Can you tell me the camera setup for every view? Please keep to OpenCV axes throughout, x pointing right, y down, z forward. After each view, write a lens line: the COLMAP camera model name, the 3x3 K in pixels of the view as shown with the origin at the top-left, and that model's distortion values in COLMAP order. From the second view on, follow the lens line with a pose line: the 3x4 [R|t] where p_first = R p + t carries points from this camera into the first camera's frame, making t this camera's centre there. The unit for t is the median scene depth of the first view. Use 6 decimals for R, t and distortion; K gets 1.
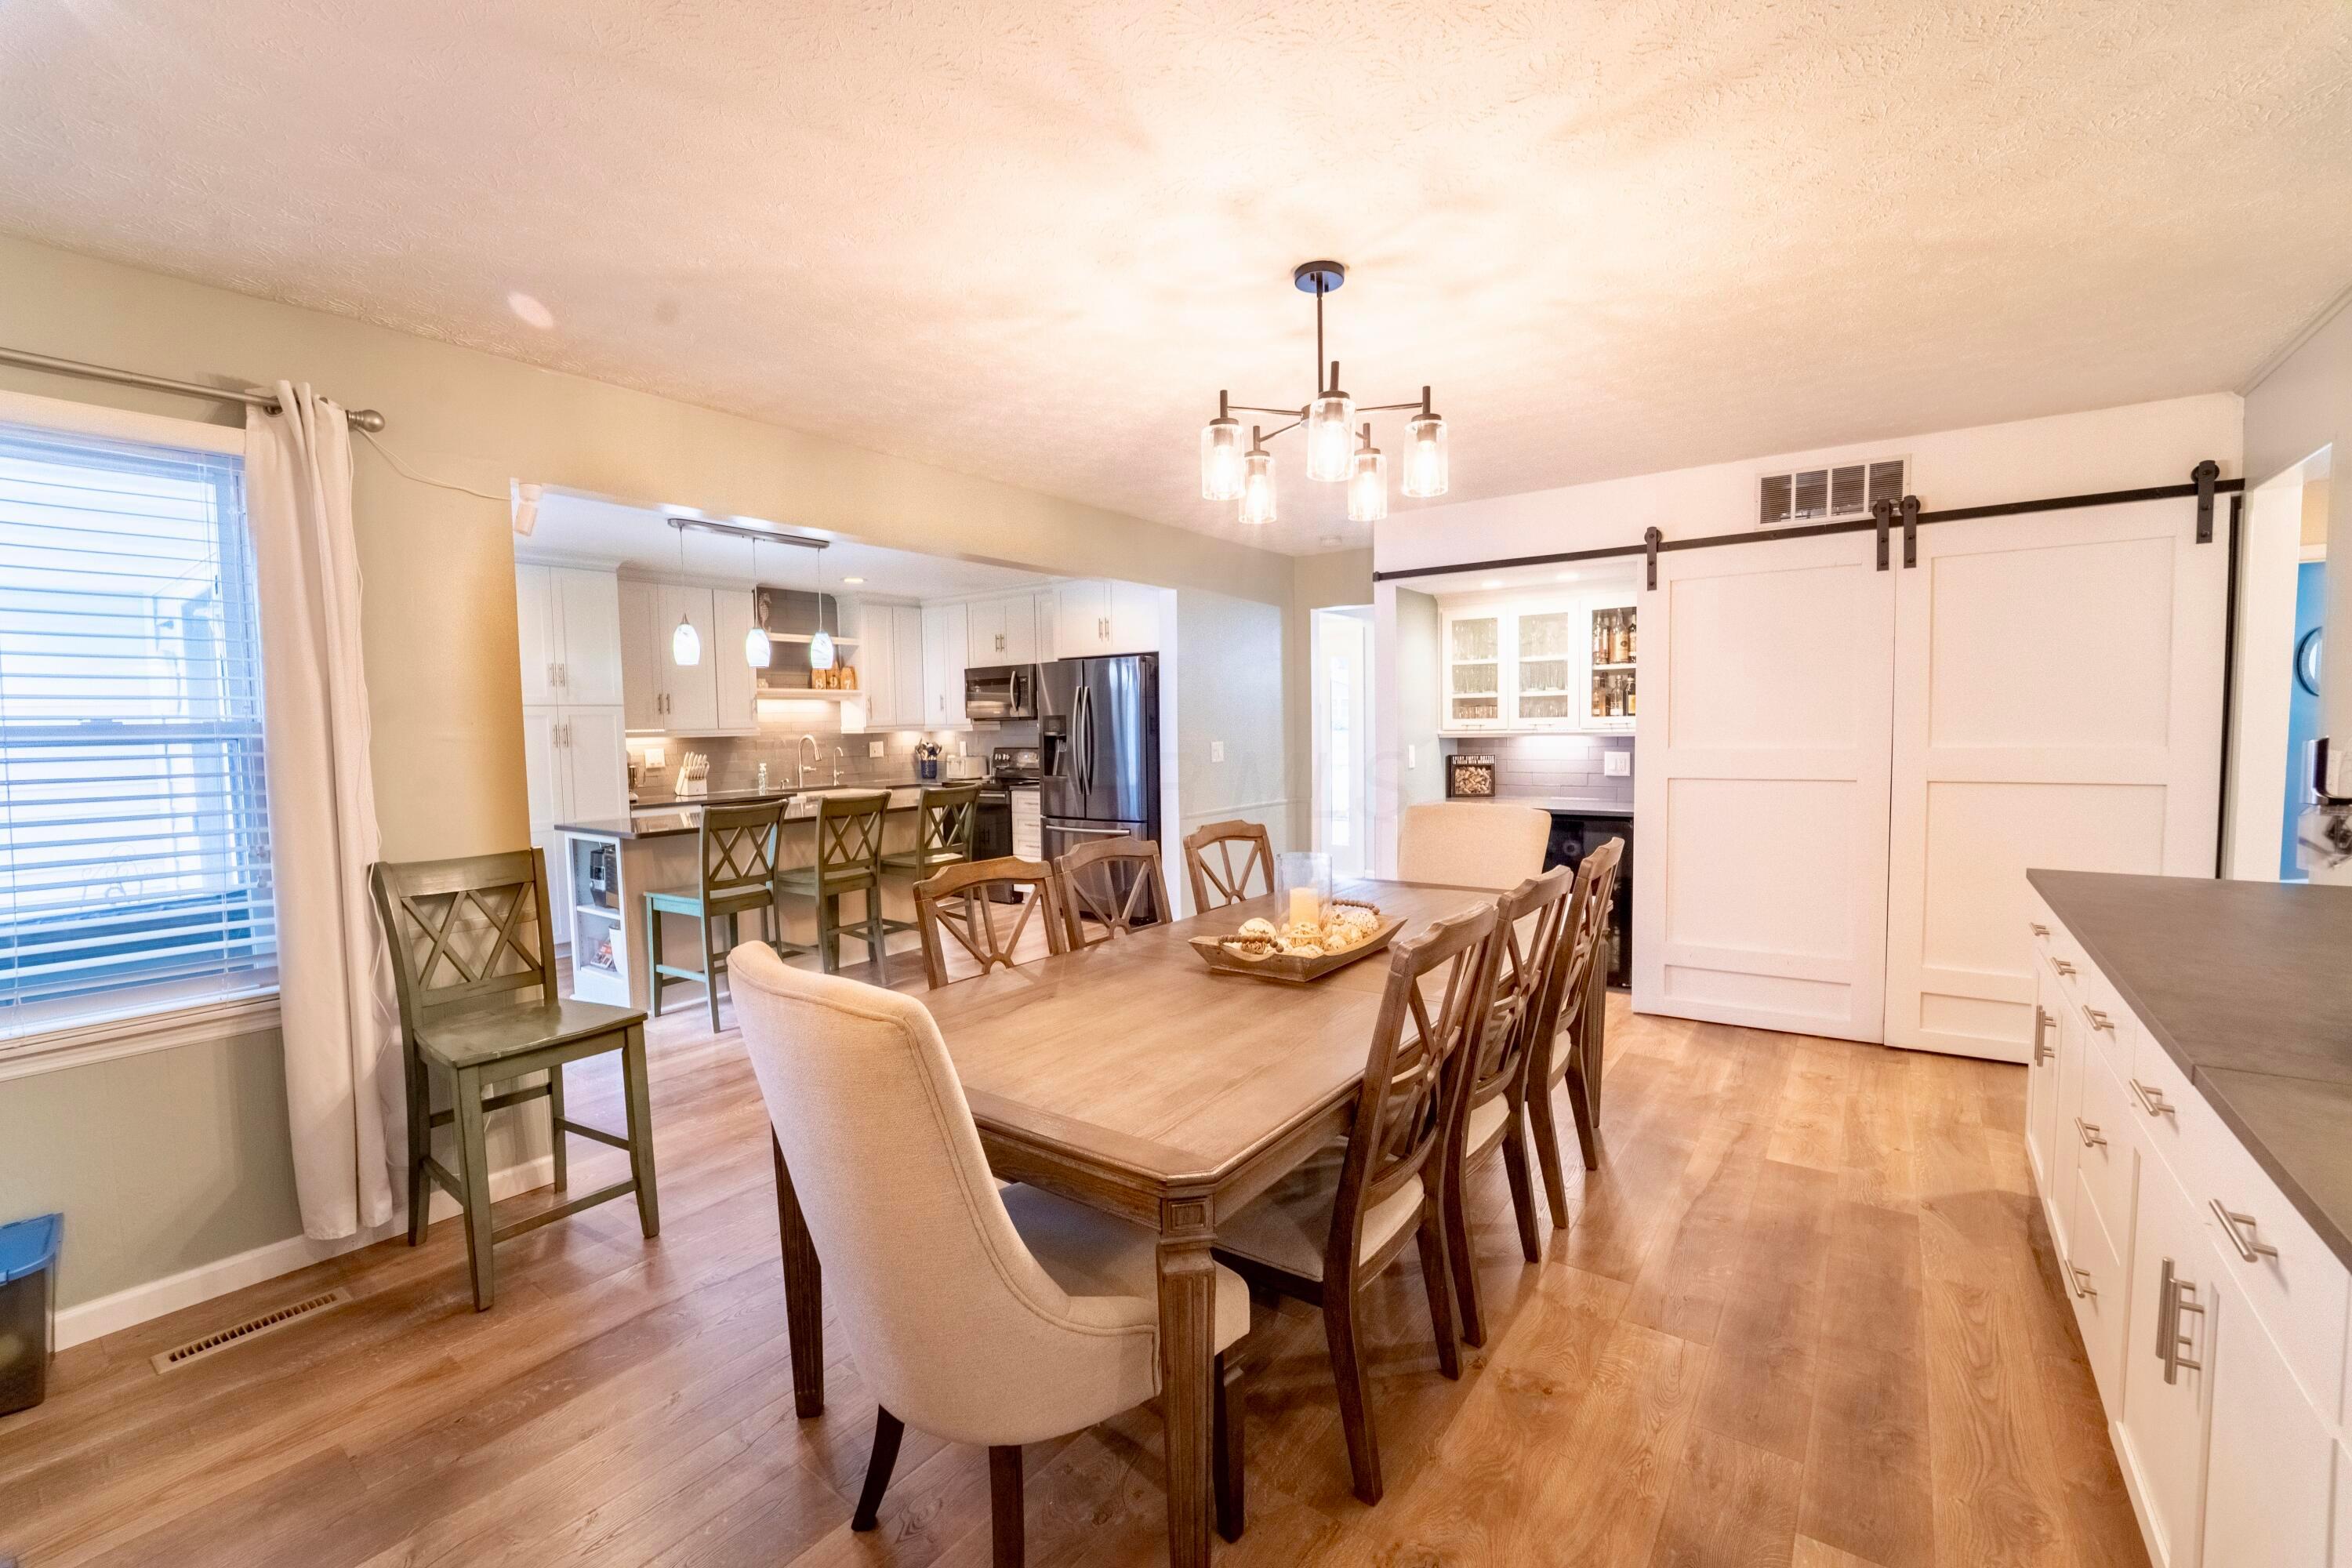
lens RADIAL K [[960.4, 0, 1185.4], [0, 960.4, 786.9], [0, 0, 1]] dist [-0.024058, -0.000159]
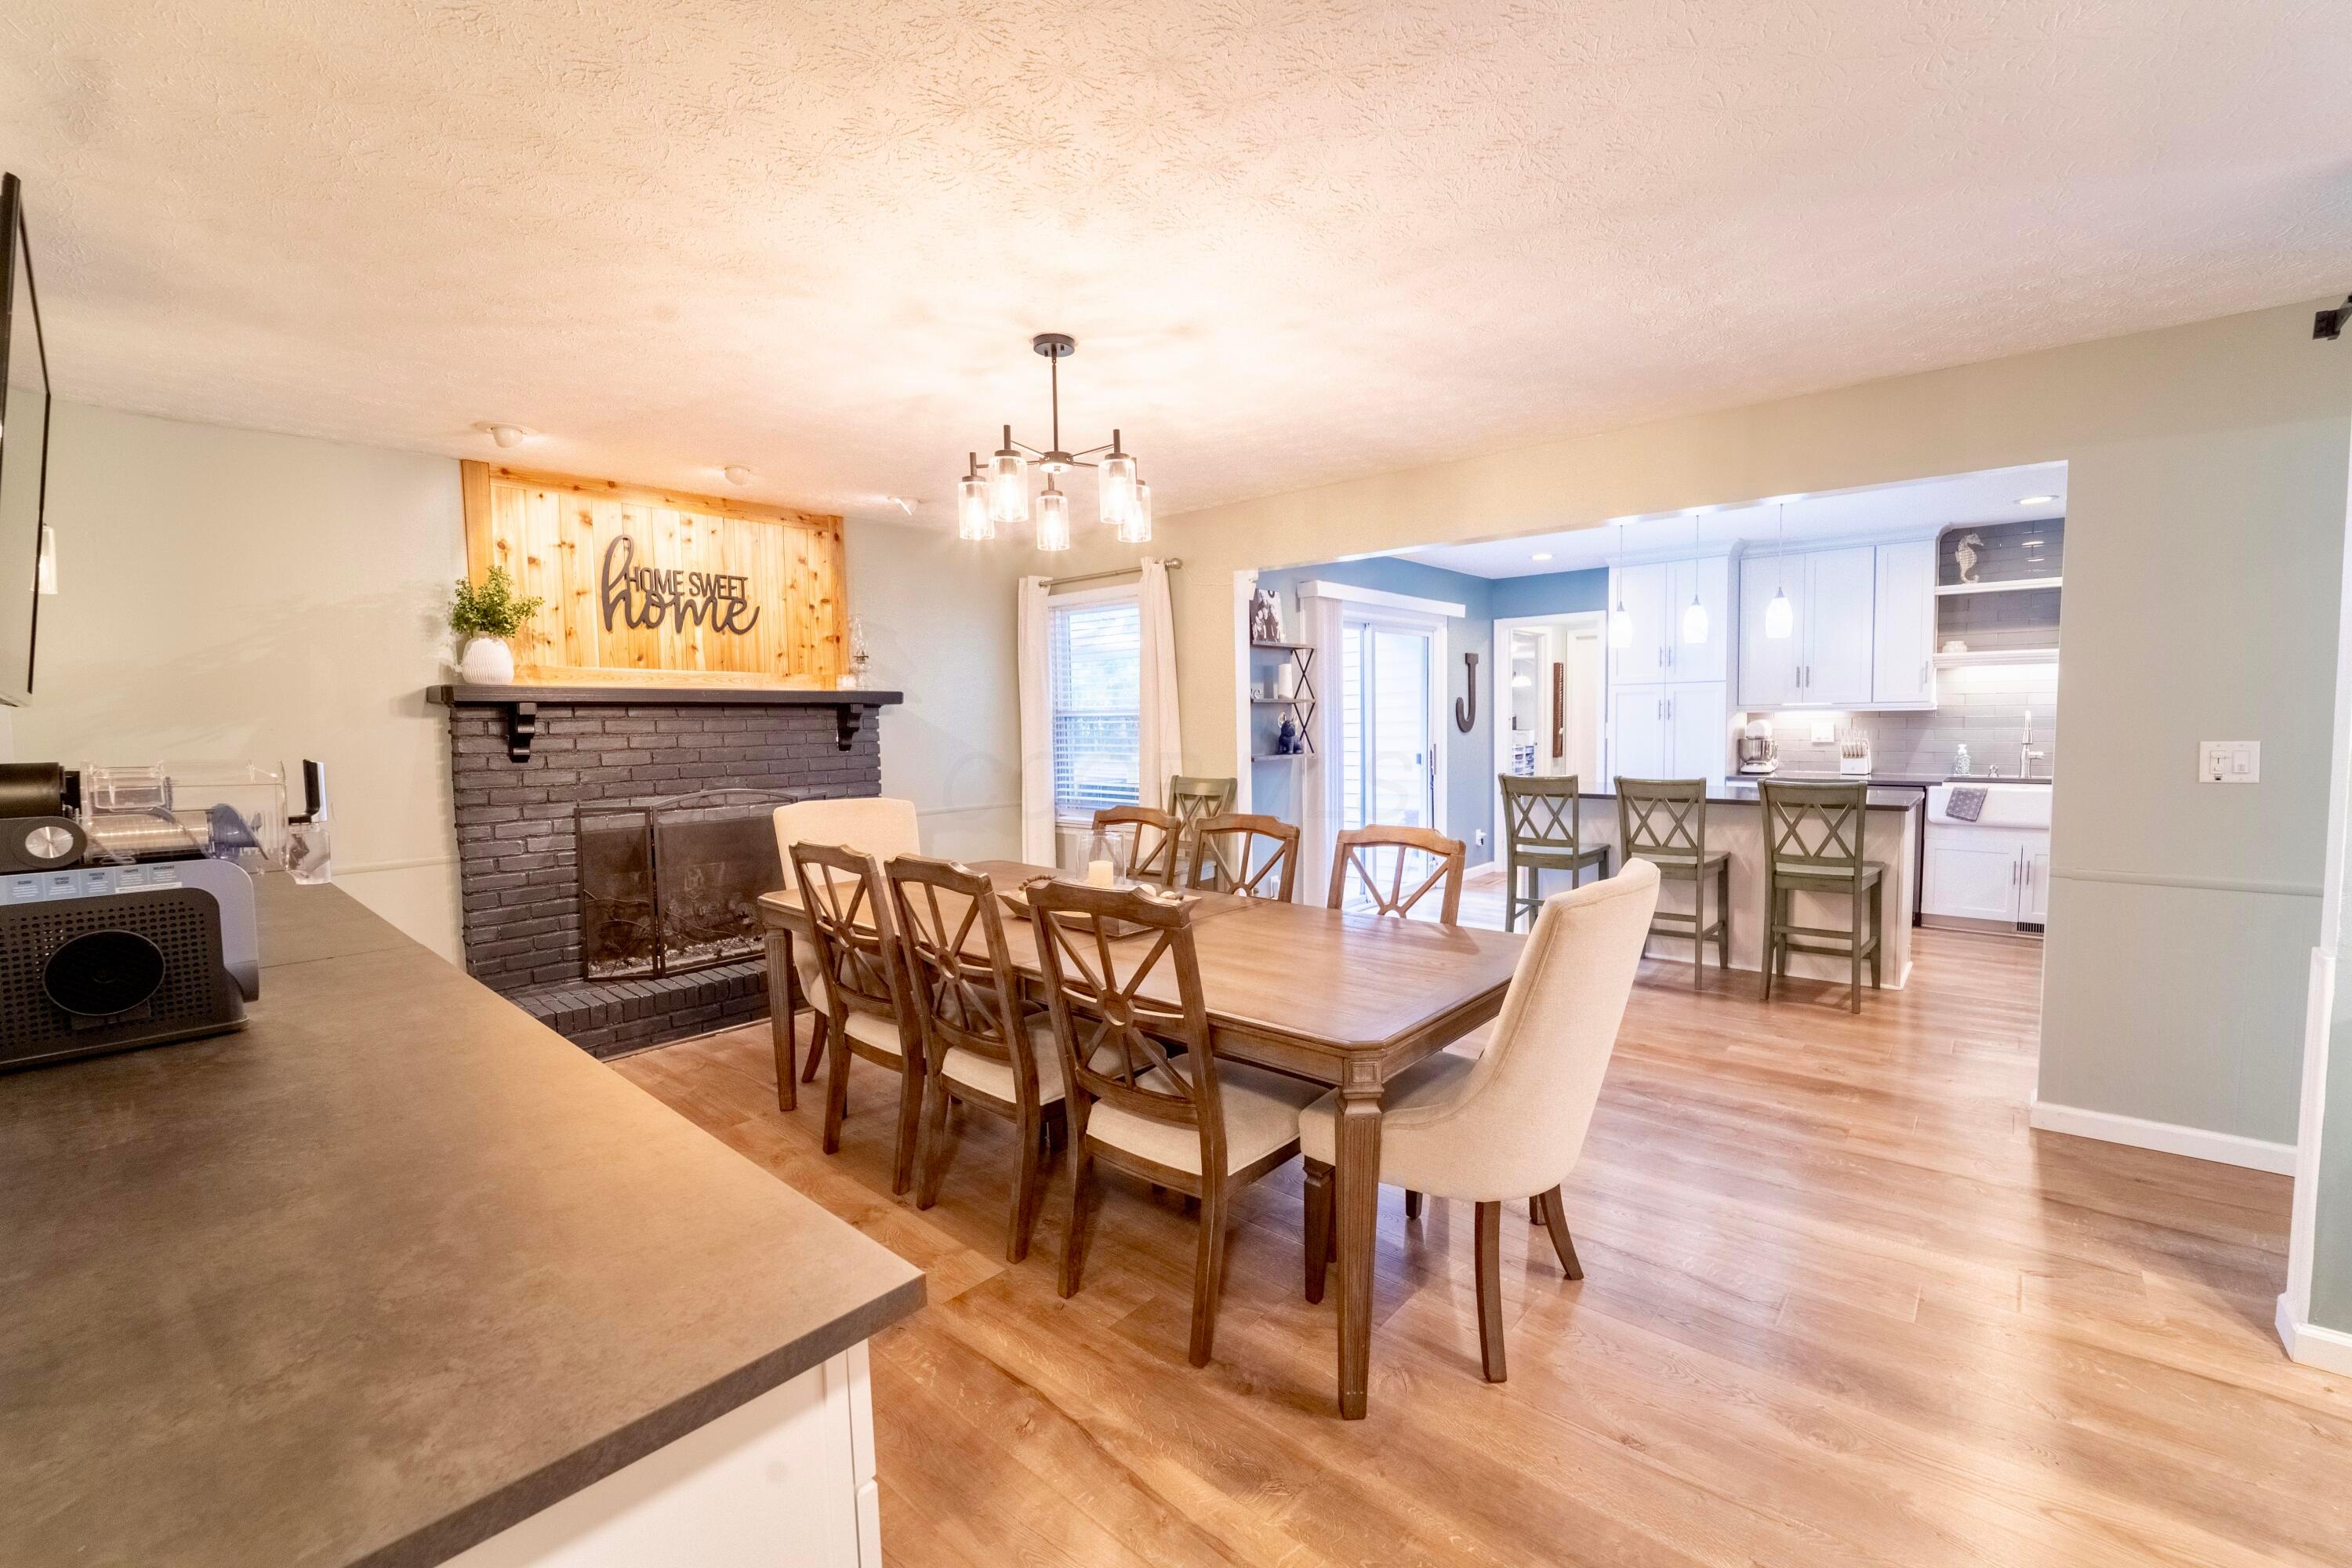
lens RADIAL K [[962.8, 0, 1180.2], [0, 962.8, 781.3], [0, 0, 1]] dist [-0.022791, -0.000250]
pose [[-0.095127, 0.085491, -0.991787, 0.470621], [-0.047981, 0.994754, 0.090349, -0.037176], [0.994308, 0.056182, -0.090526, 0.447295]]
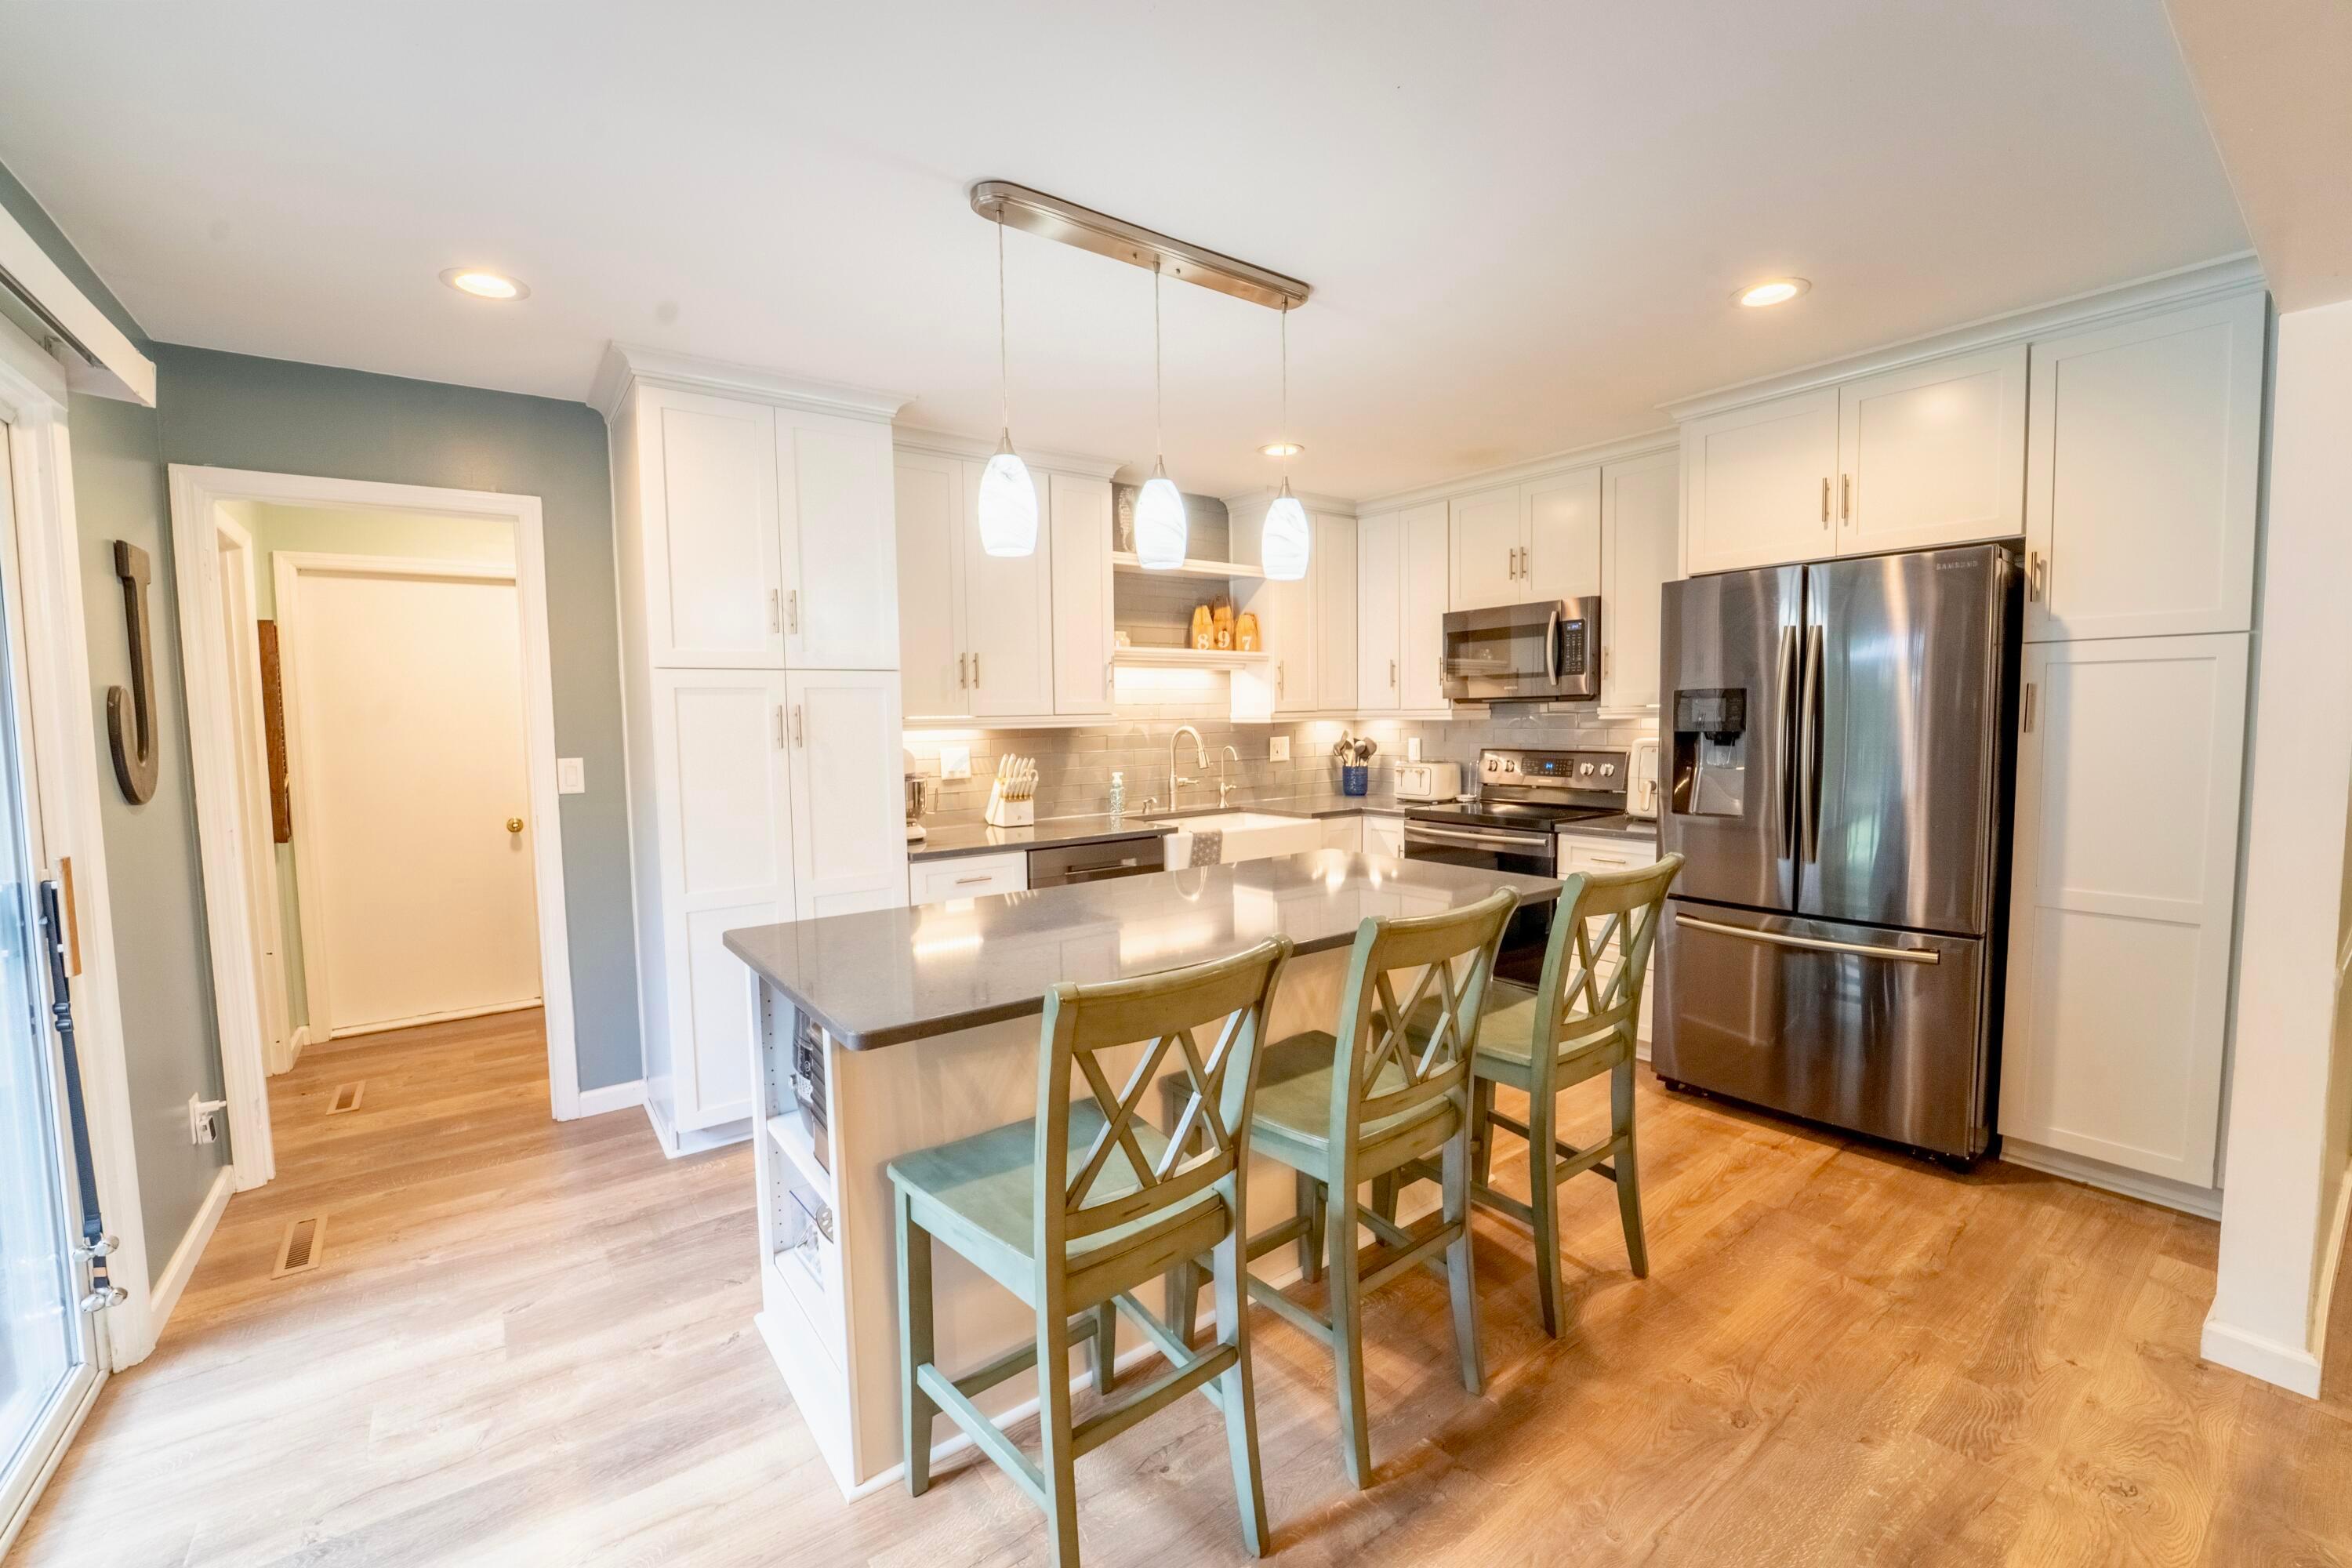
lens RADIAL K [[962.8, 0, 1180.2], [0, 962.8, 781.3], [0, 0, 1]] dist [-0.022791, -0.000250]
pose [[0.955230, 0.023849, -0.294901, -0.244116], [-0.021926, 0.999711, 0.009827, -0.027790], [0.295051, -0.002921, 0.955477, 0.466326]]
